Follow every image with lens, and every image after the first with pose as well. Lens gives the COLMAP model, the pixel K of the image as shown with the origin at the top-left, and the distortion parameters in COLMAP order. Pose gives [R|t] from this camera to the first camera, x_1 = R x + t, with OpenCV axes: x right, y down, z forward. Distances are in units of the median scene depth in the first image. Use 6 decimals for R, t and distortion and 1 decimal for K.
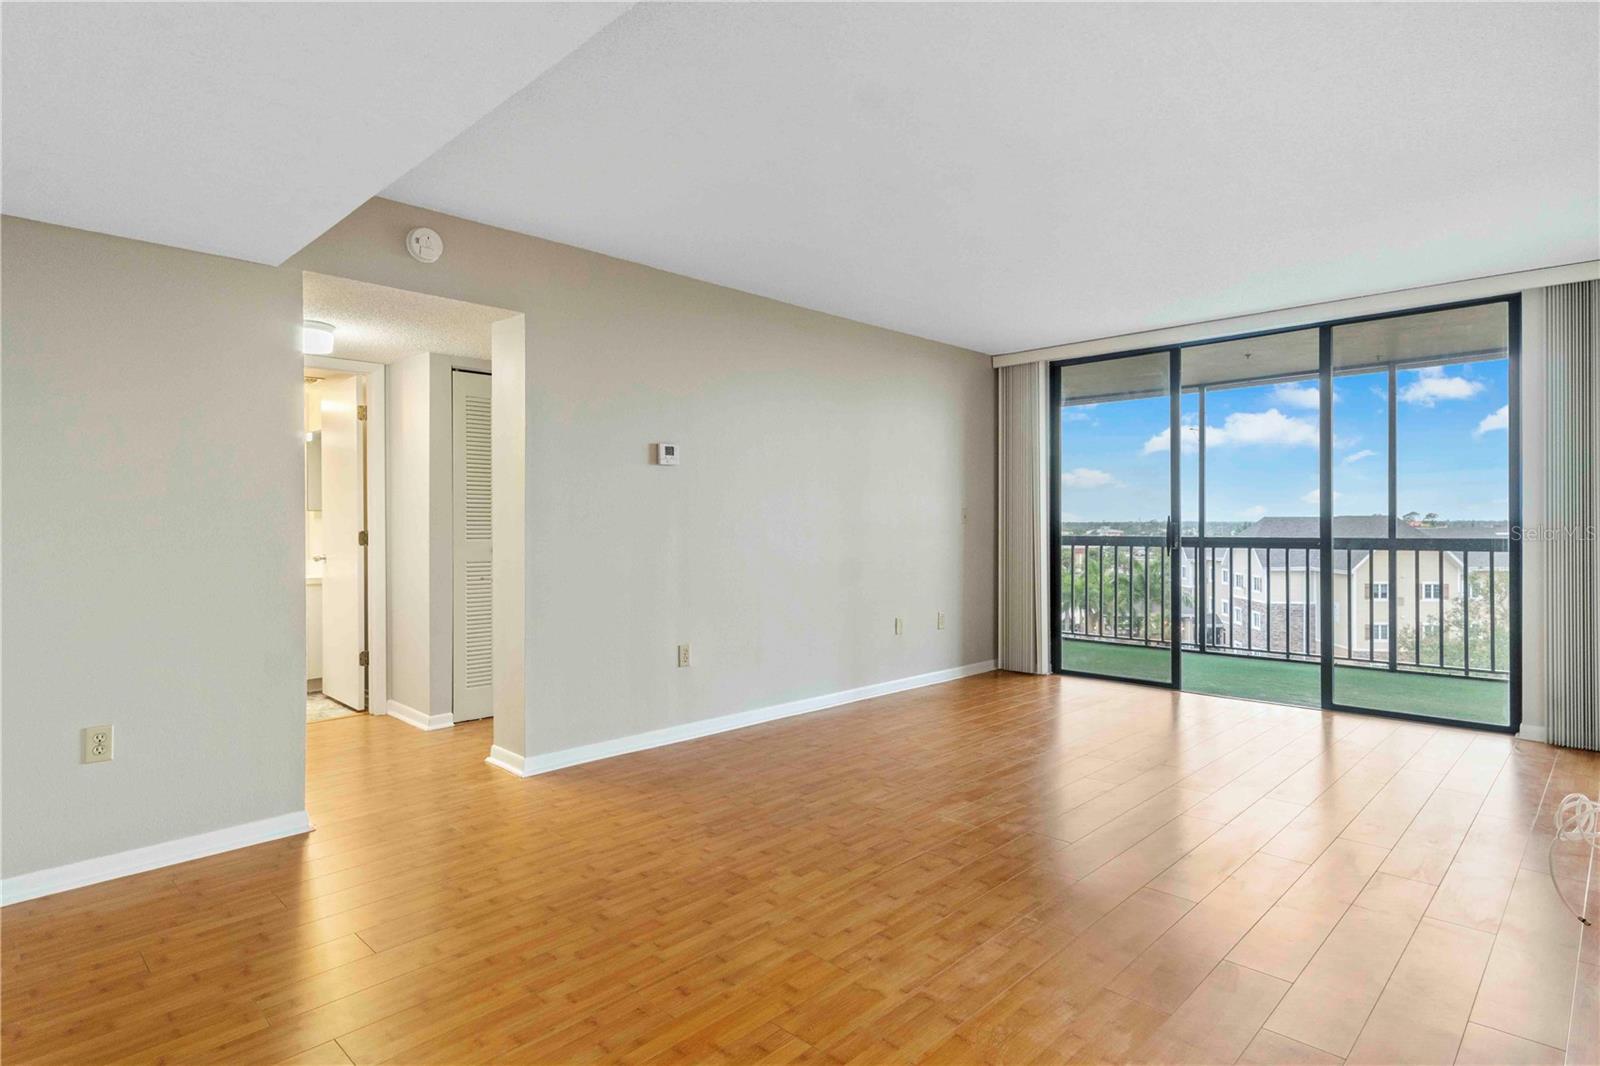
lens RADIAL K [[857.1, 0, 799.8], [0, 857.1, 524.1], [0, 0, 1]] dist [0.002068, 0.000513]
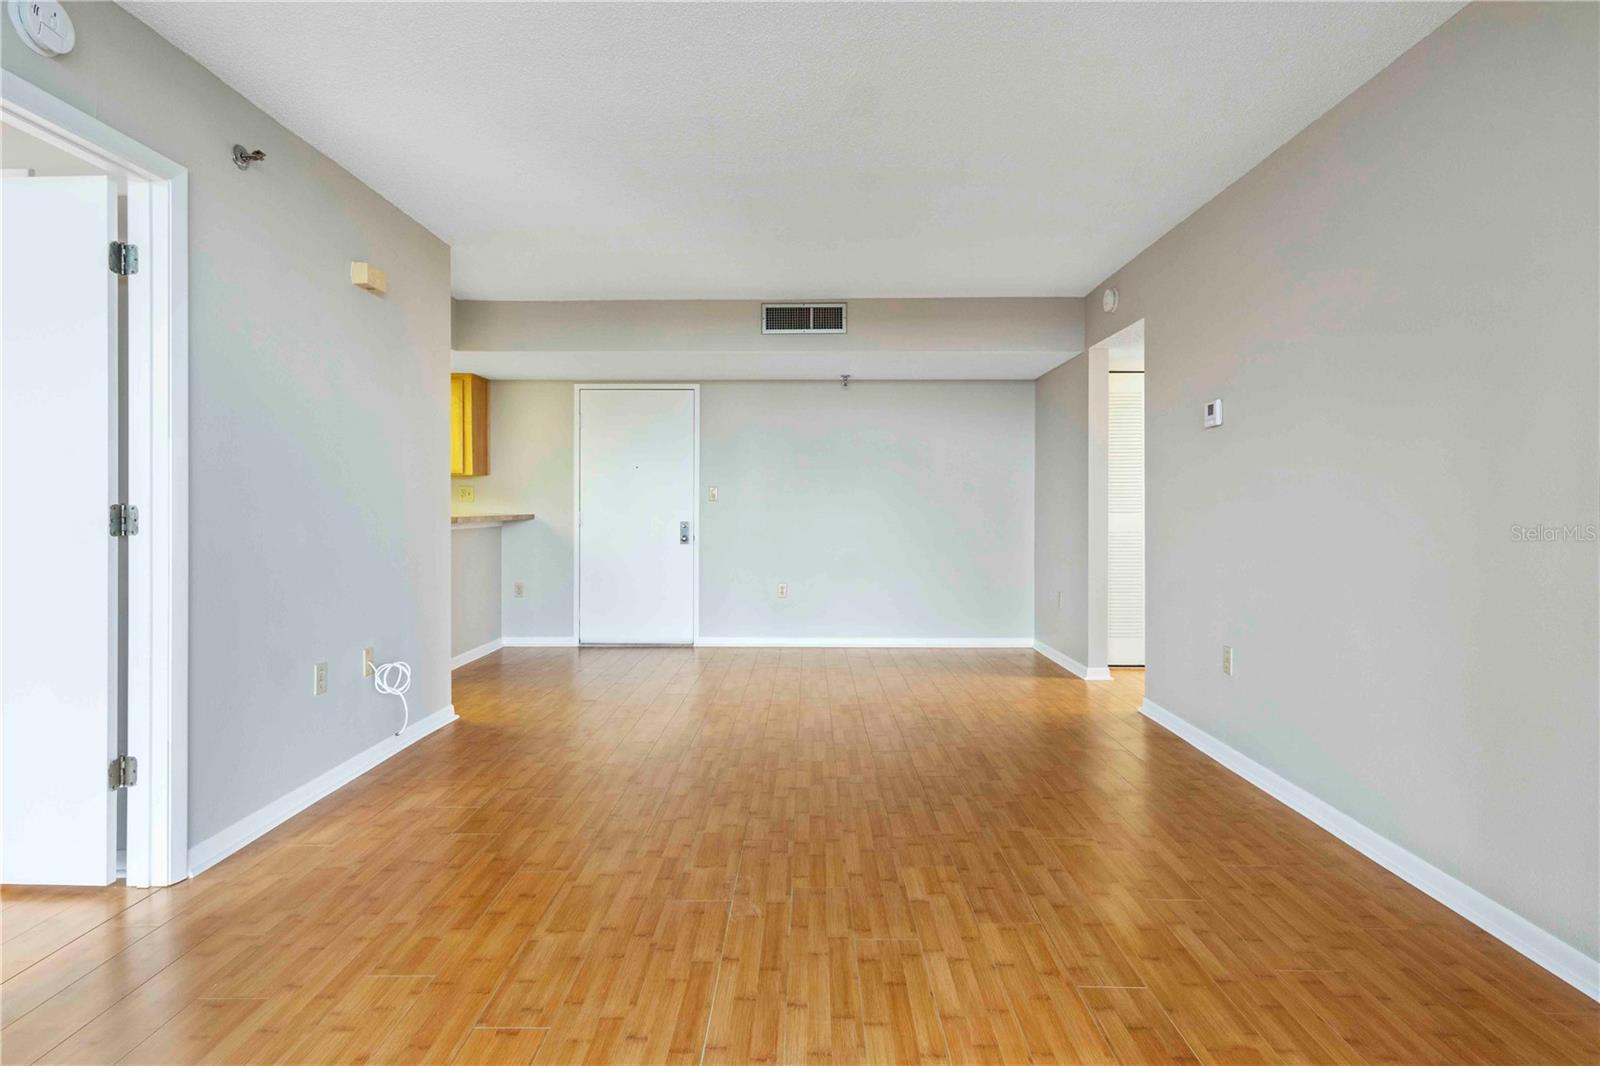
lens RADIAL K [[847.4, 0, 798.2], [0, 847.4, 501.9], [0, 0, 1]] dist [0.009412, 0.001794]
pose [[-0.726764, -0.000277, -0.686888, 0.725485], [0.000960, 0.999999, -0.001418, 0.006066], [0.686887, -0.001690, -0.726762, 1.341994]]
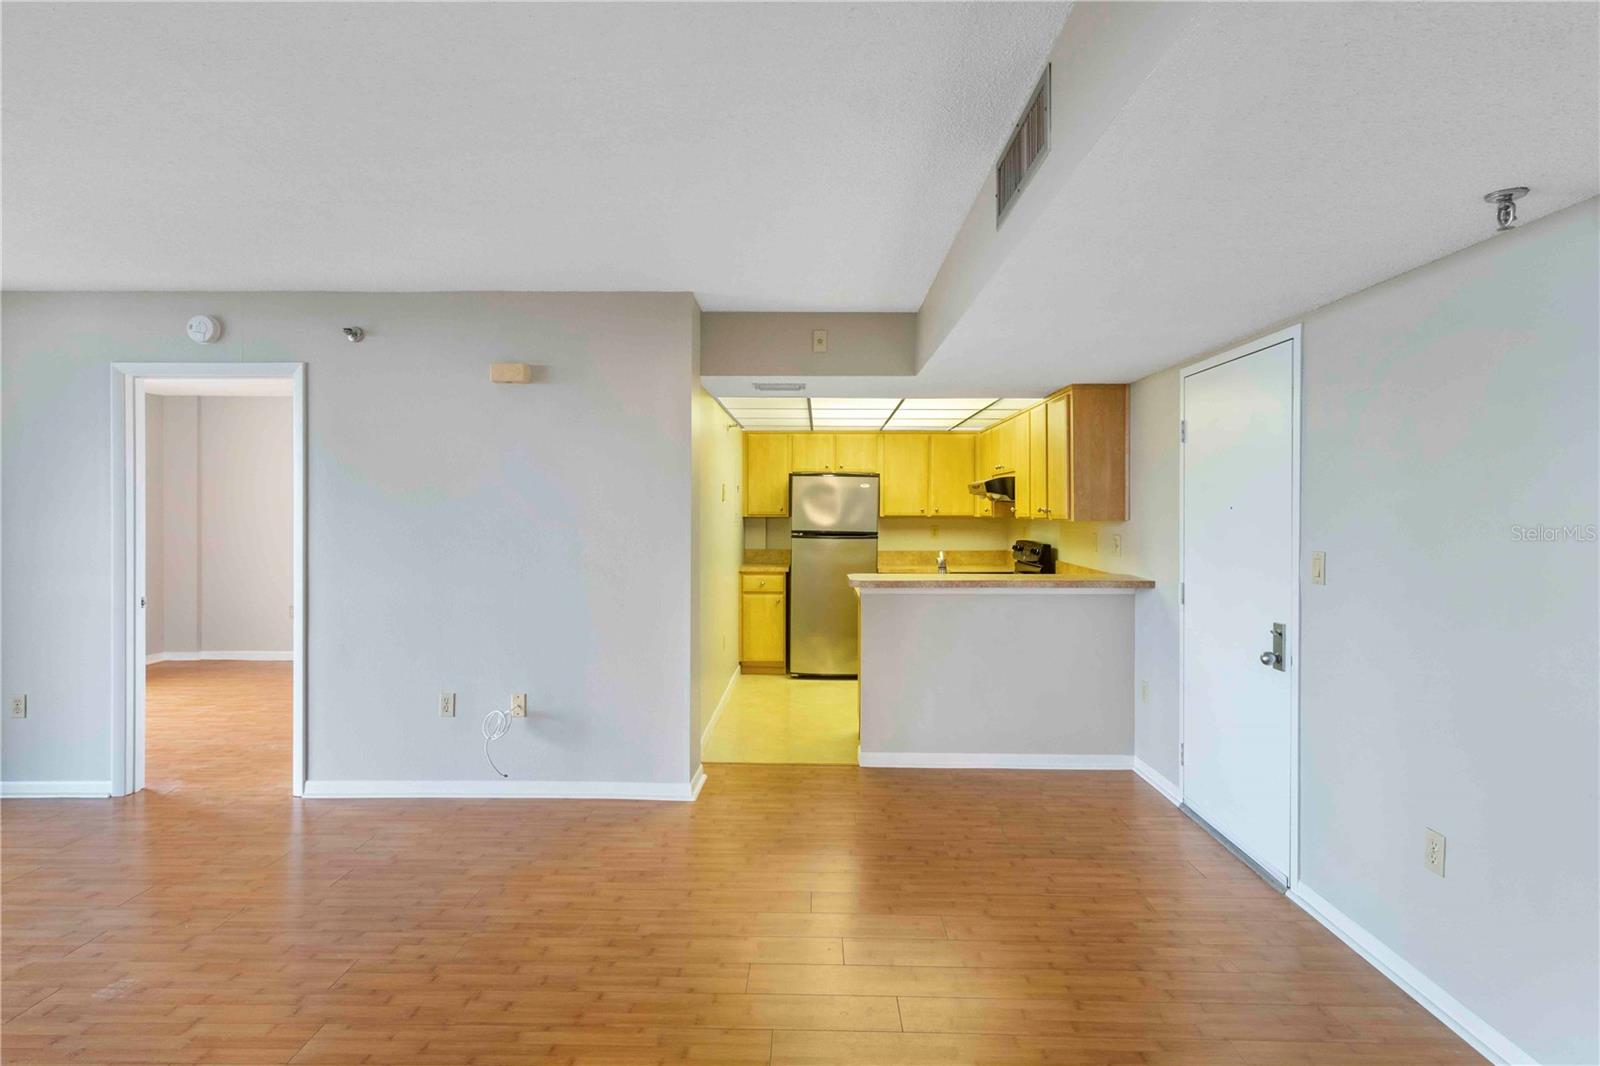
lens RADIAL K [[841.0, 0, 798.9], [0, 841.0, 525.3], [0, 0, 1]] dist [0.007896, 0.001700]
pose [[-0.683565, -0.010655, 0.729812, -0.422324], [0.000772, 0.999882, 0.015321, -0.055264], [-0.729890, 0.011036, -0.683476, 0.875076]]
